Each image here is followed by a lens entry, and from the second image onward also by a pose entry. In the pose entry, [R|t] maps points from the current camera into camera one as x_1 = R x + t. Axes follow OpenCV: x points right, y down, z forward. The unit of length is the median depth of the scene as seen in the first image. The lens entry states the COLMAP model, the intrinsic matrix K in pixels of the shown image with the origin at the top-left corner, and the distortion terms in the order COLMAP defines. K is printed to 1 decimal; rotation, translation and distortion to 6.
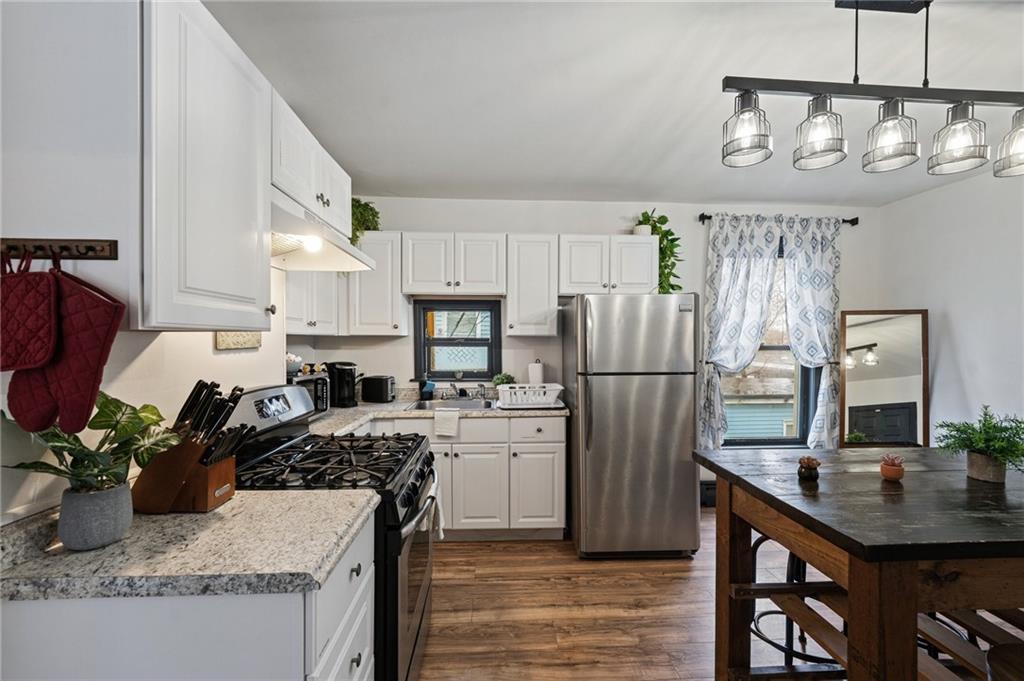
lens RADIAL K [[420.8, 0, 506.0], [0, 420.8, 344.0], [0, 0, 1]] dist [-0.011175, 0.001951]
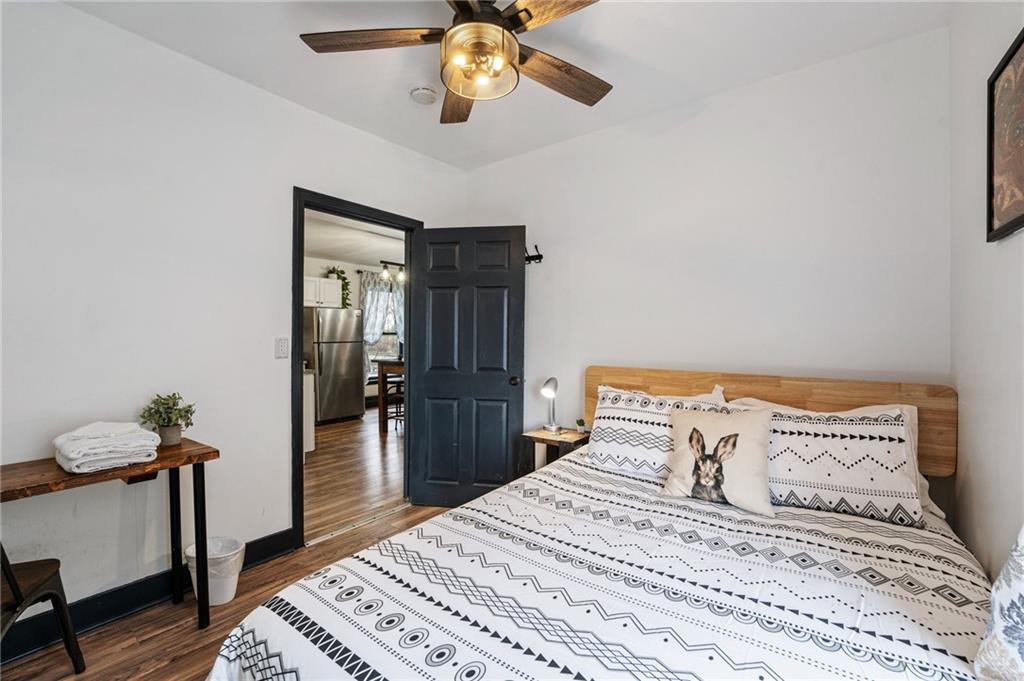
lens RADIAL K [[420.8, 0, 523.9], [0, 420.8, 344.5], [0, 0, 1]] dist [-0.011175, 0.001951]
pose [[0.624531, -0.014037, 0.780874, -0.725325], [0.004550, 0.999887, 0.014335, 0.043291], [-0.780987, -0.005400, 0.624524, -1.057519]]
